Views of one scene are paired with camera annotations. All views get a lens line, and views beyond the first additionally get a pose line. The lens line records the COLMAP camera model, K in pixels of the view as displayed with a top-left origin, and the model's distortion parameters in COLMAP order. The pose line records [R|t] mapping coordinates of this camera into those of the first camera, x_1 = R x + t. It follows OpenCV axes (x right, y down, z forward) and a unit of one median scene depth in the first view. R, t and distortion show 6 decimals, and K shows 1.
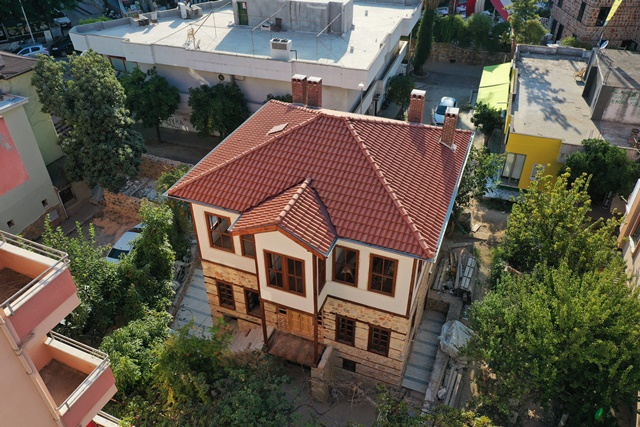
lens RADIAL K [[510.0, 0, 320.3], [0, 510.0, 213.3], [0, 0, 1]] dist [0.016546, 0.006238]
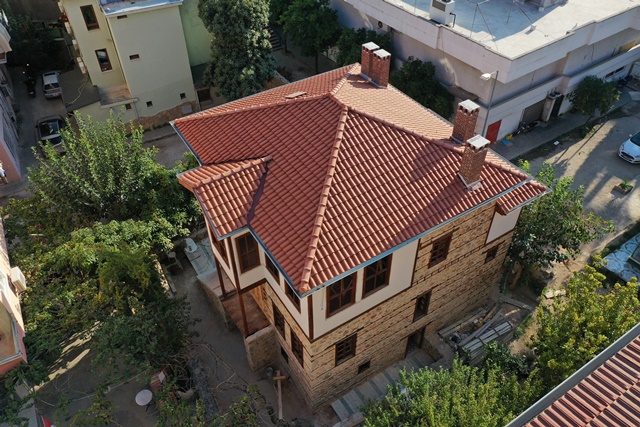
lens RADIAL K [[510.0, 0, 320.1], [0, 510.0, 213.5], [0, 0, 1]] dist [0.016546, 0.006238]
pose [[0.810276, 0.403915, -0.424624, 0.314210], [-0.349975, 0.914669, 0.202232, -0.124956], [0.470075, -0.015256, 0.882494, 0.145515]]
